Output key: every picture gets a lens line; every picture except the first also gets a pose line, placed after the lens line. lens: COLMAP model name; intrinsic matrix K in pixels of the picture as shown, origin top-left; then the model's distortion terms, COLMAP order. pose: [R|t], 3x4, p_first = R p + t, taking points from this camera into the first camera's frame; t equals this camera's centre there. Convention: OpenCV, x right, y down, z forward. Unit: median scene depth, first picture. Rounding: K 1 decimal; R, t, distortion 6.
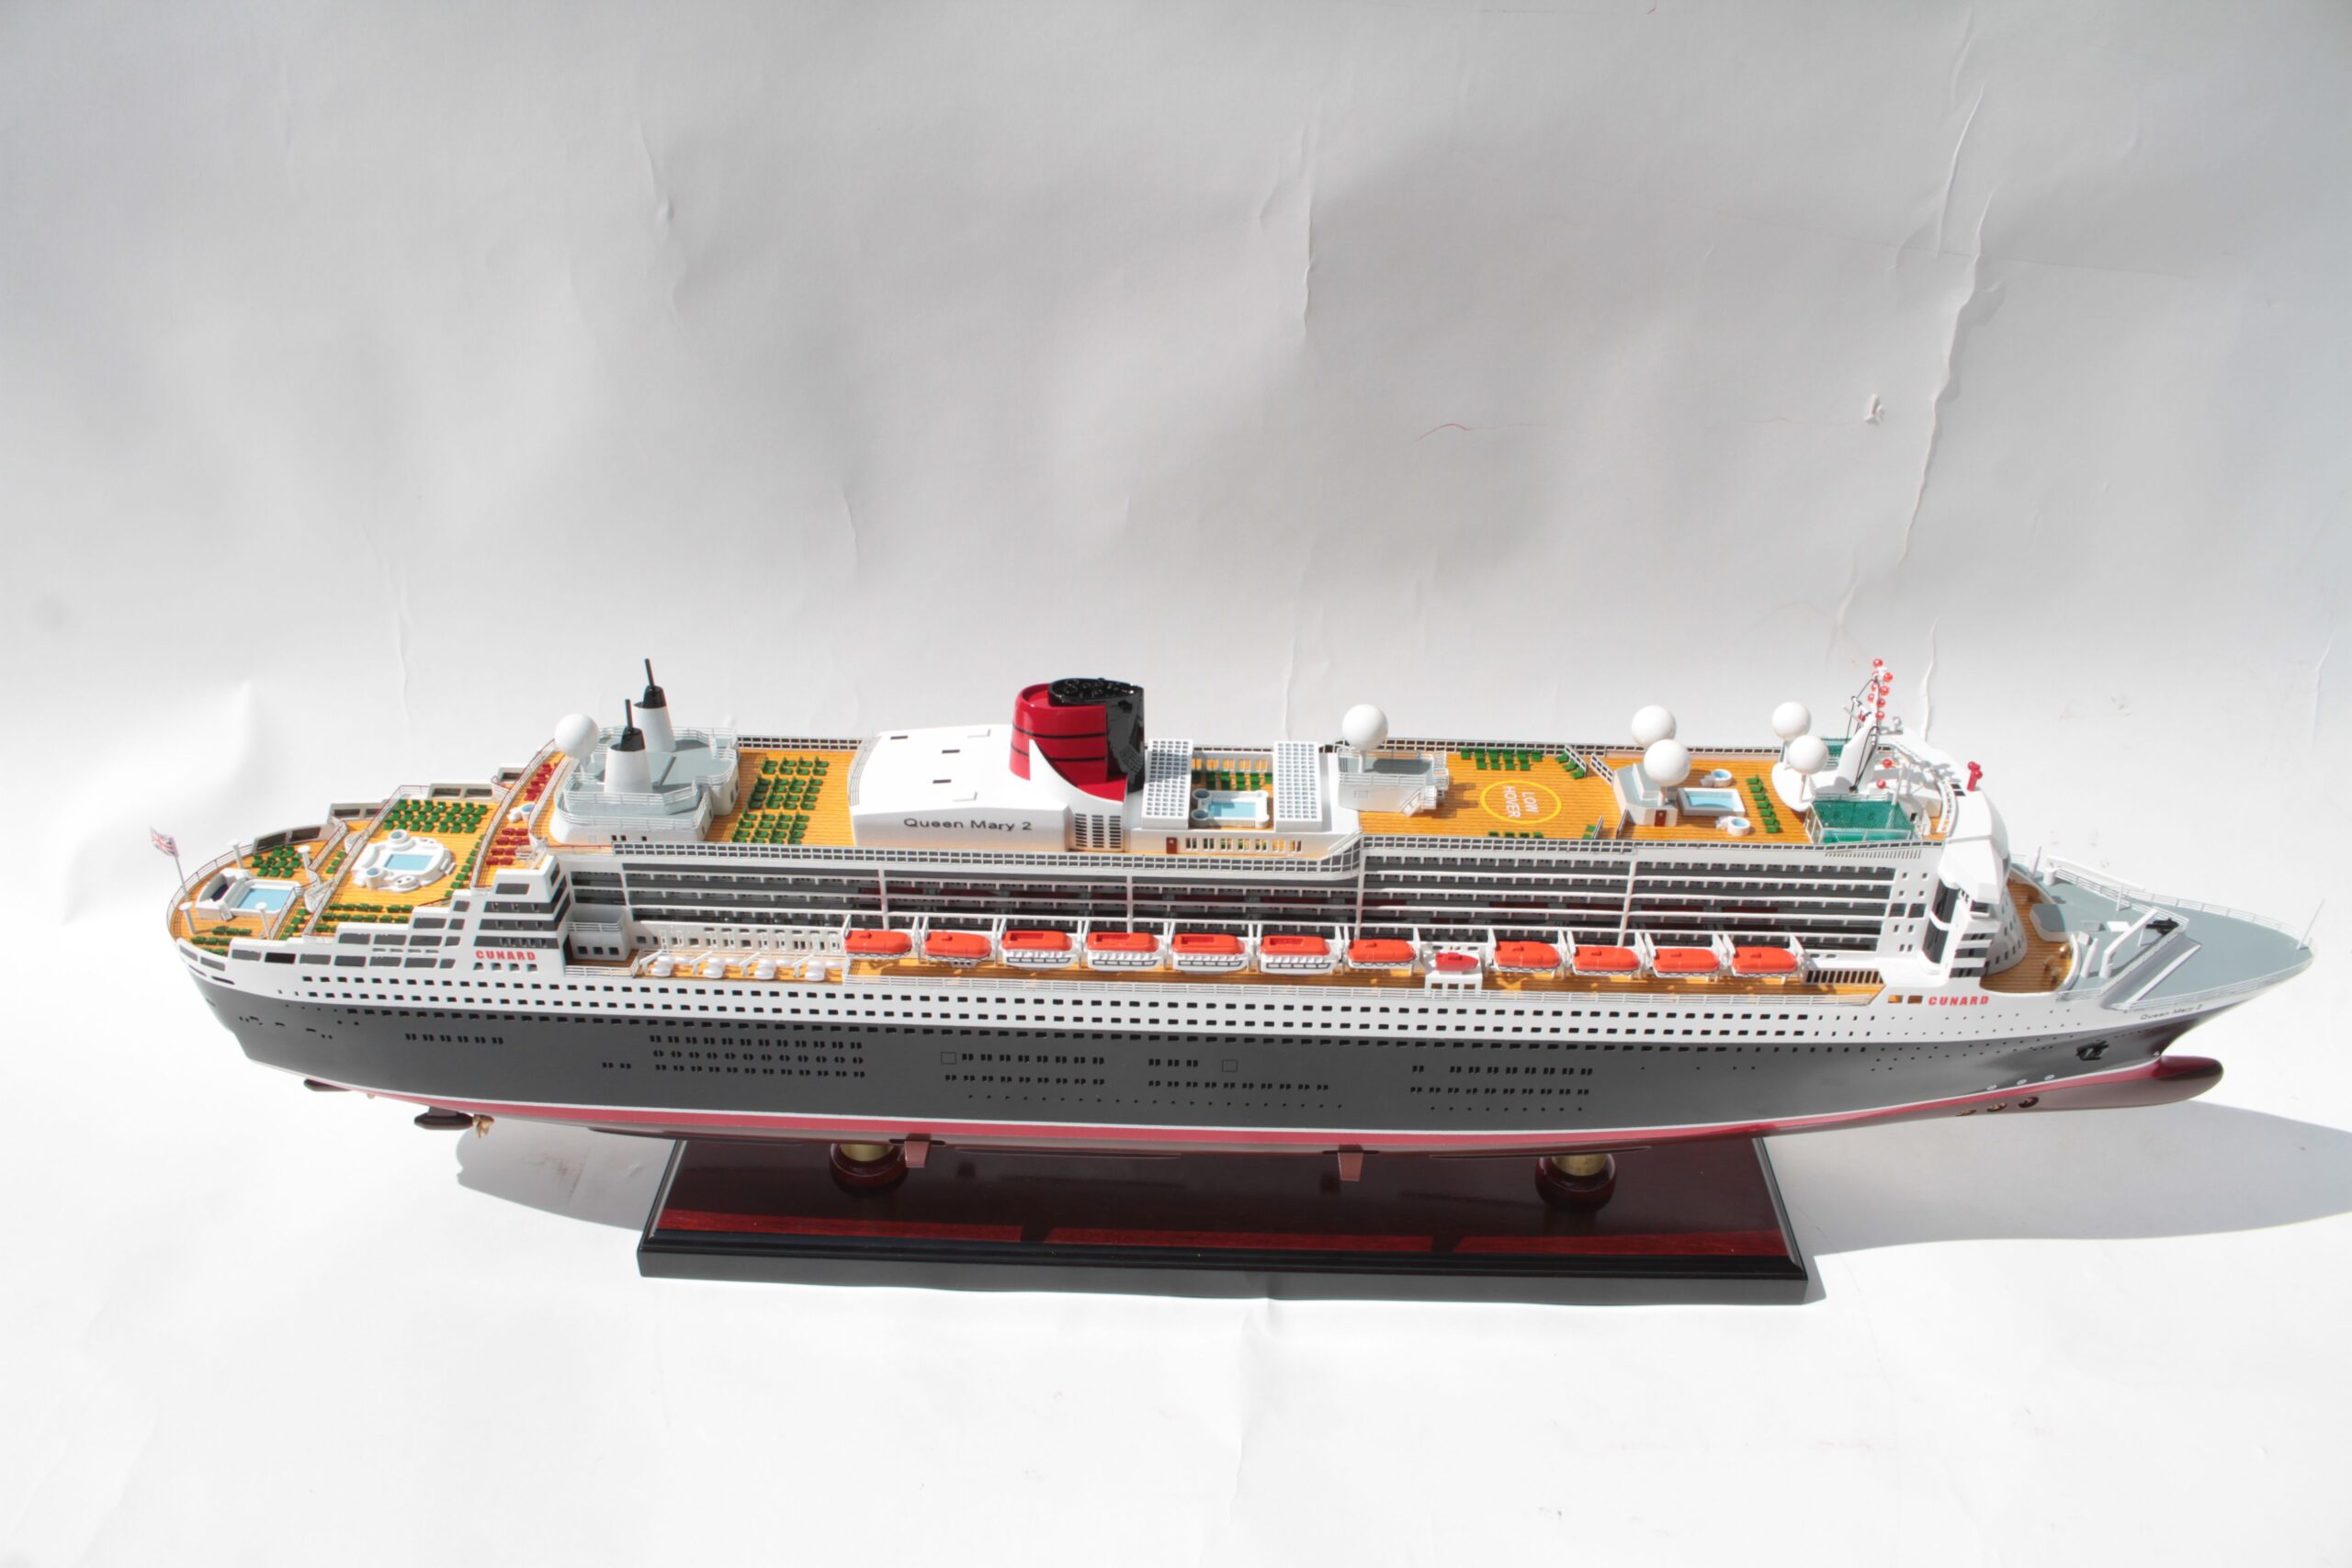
lens RADIAL K [[1942.7, 0, 1184.7], [0, 1942.7, 781.7], [0, 0, 1]] dist [-0.163532, 0.138916]
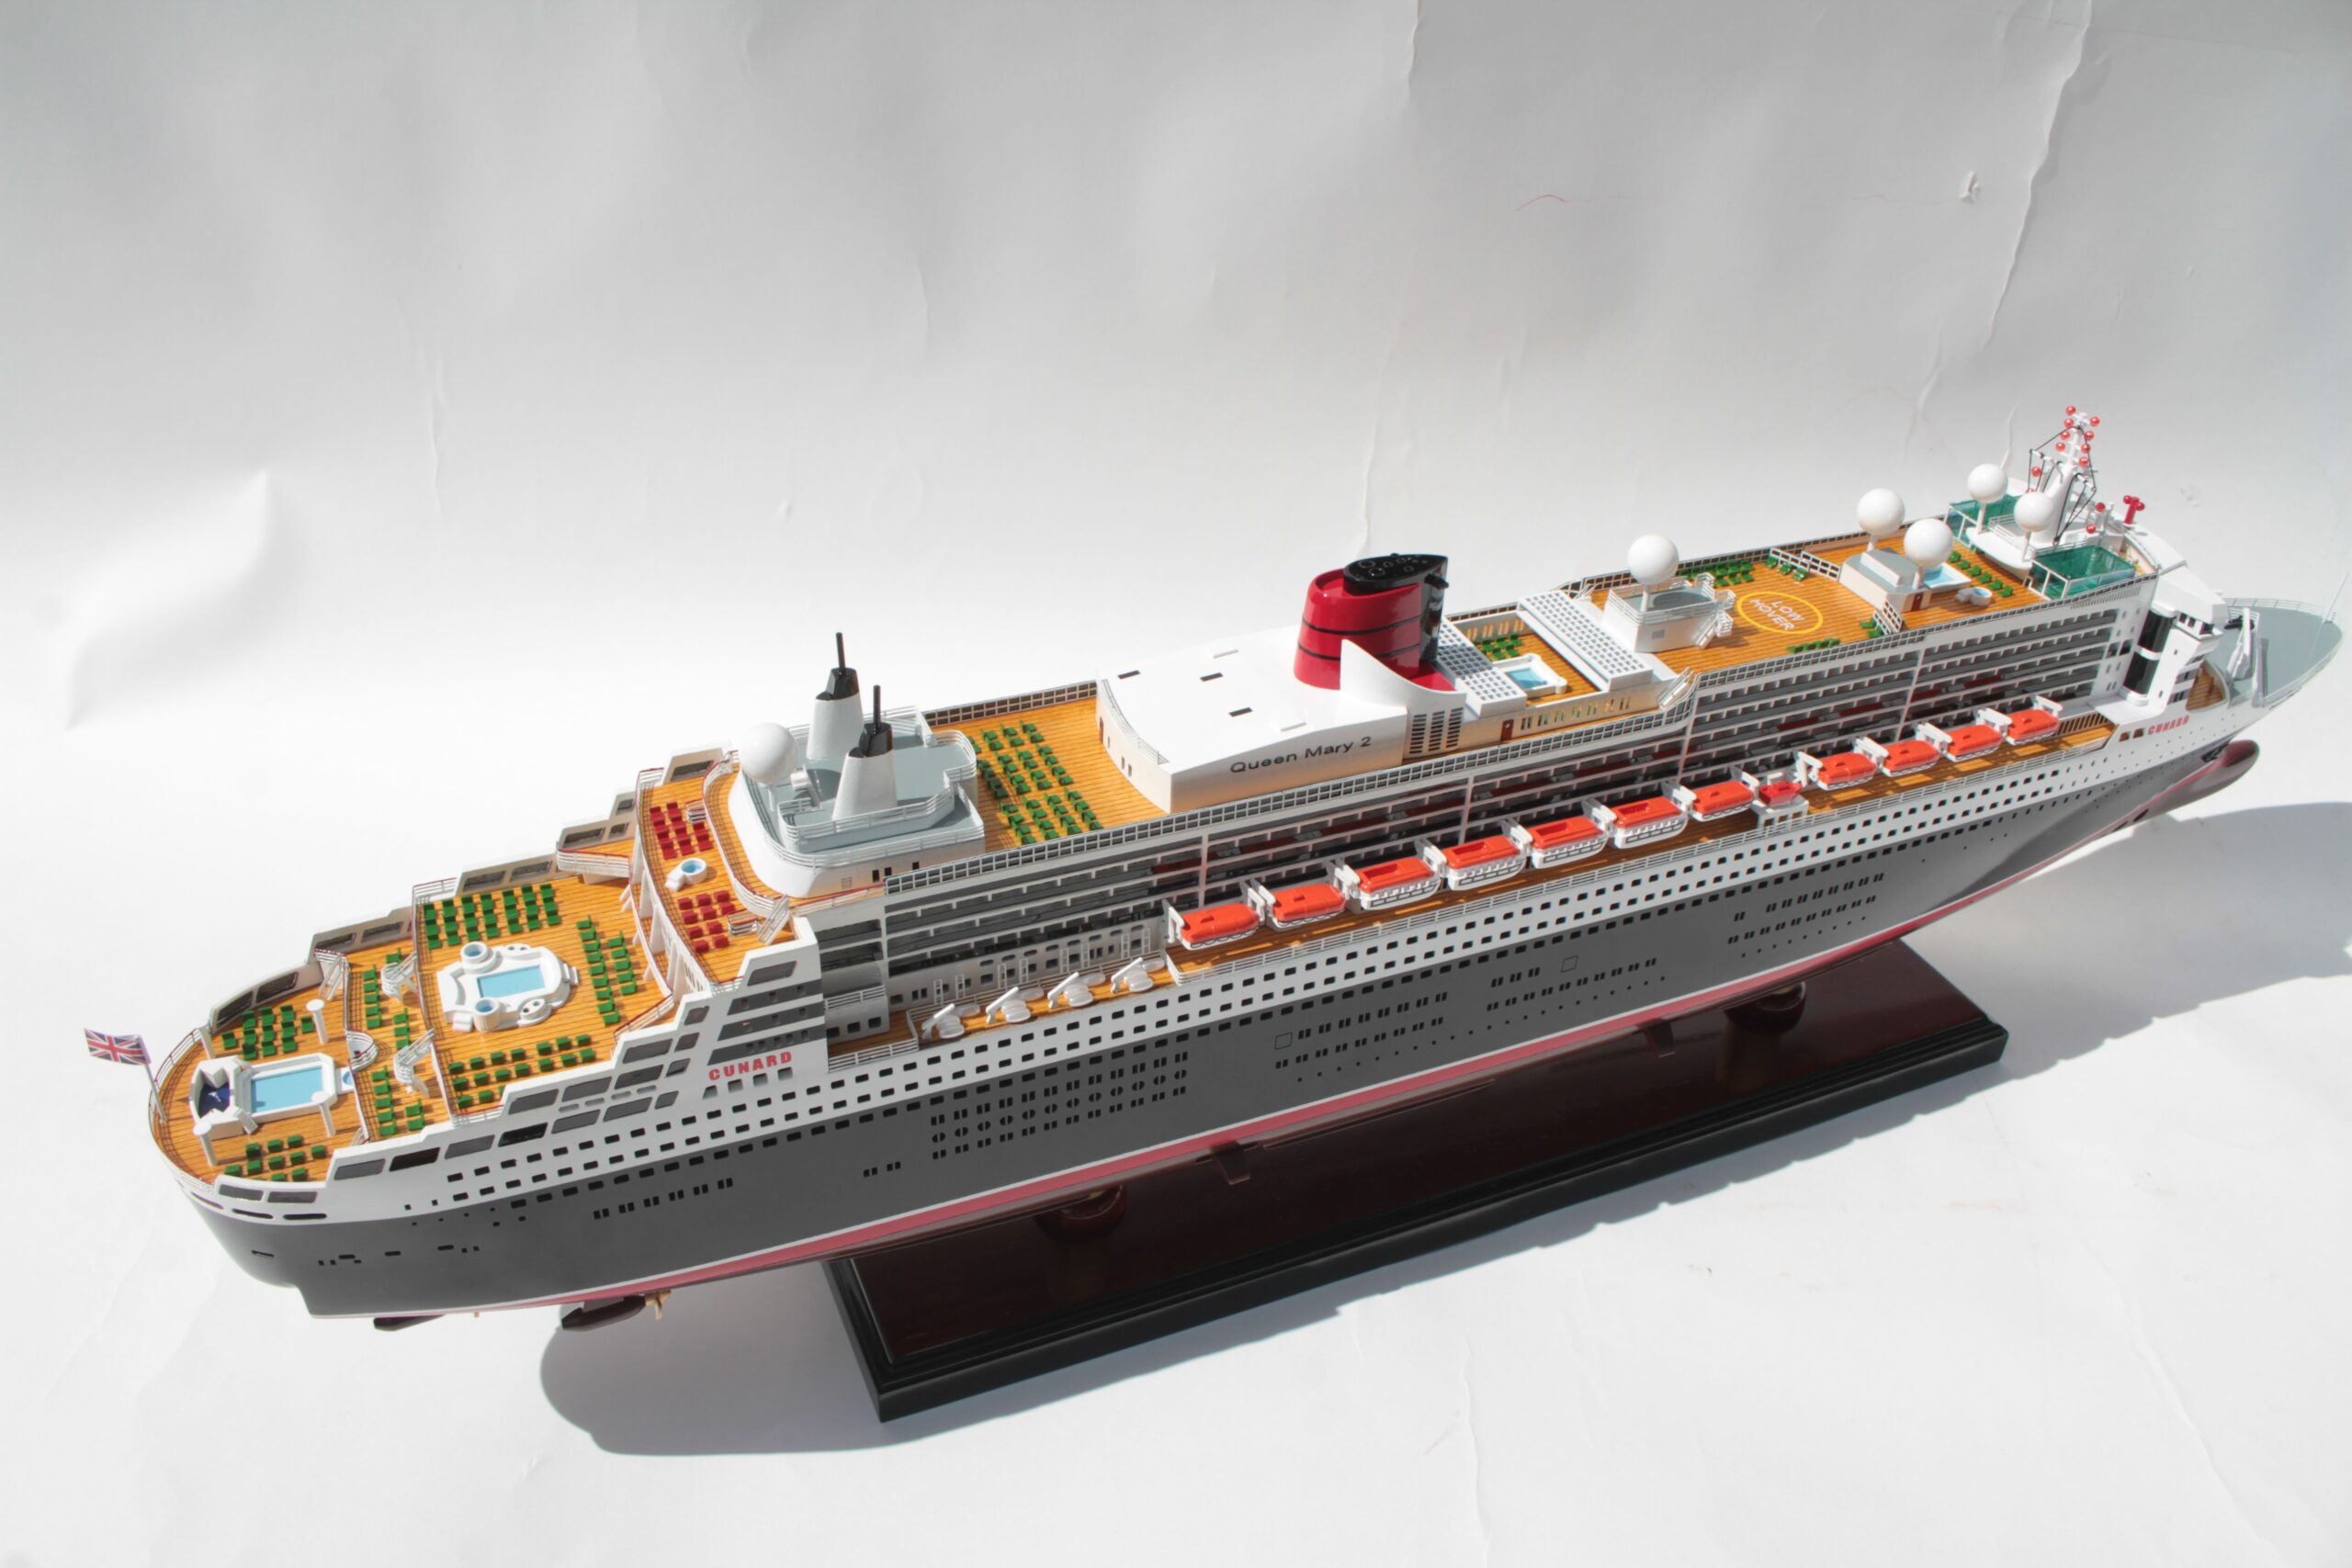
lens RADIAL K [[1942.7, 0, 1184.7], [0, 1942.7, 781.7], [0, 0, 1]] dist [-0.163532, 0.138916]
pose [[0.903740, -0.212507, 0.371610, -0.456778], [0.194132, 0.977140, 0.086662, -0.046955], [-0.381531, -0.006179, 0.924335, 0.256575]]
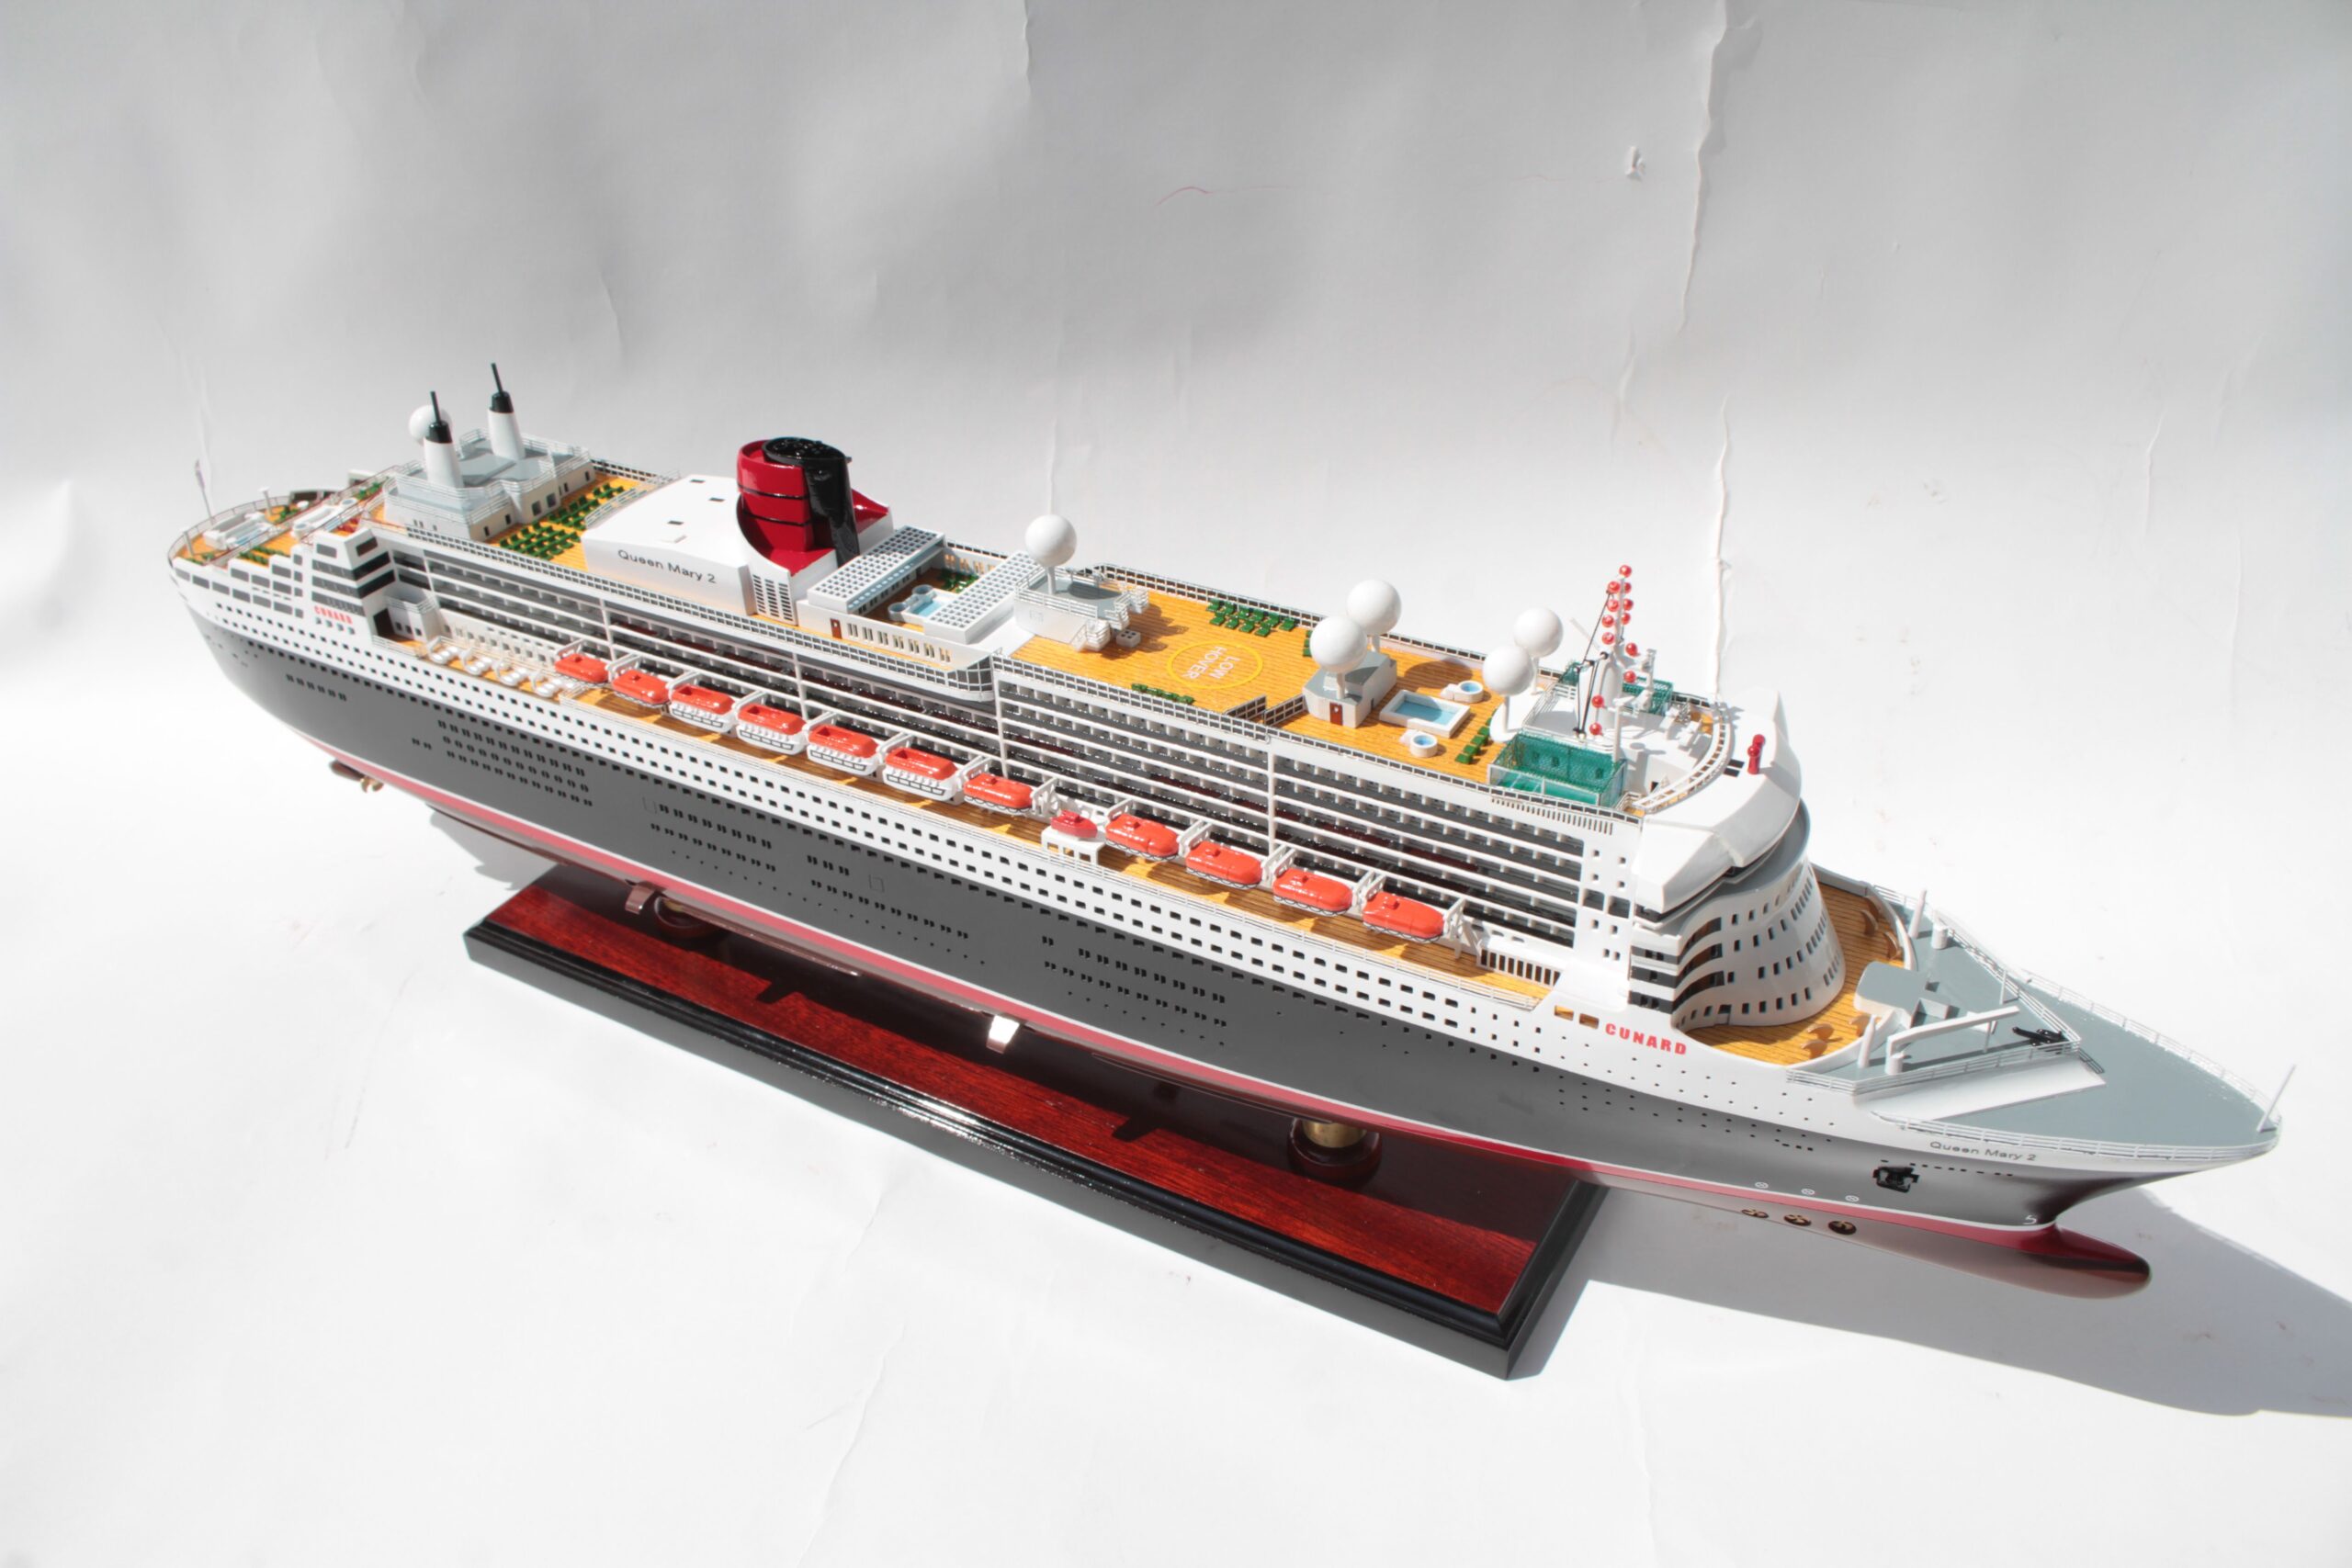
lens RADIAL K [[1942.7, 0, 1184.7], [0, 1942.7, 781.7], [0, 0, 1]] dist [-0.163532, 0.138916]
pose [[0.883615, 0.227054, -0.409477, 0.528355], [-0.213275, 0.973735, 0.079707, -0.004787], [0.416820, 0.016901, 0.908832, 0.231339]]
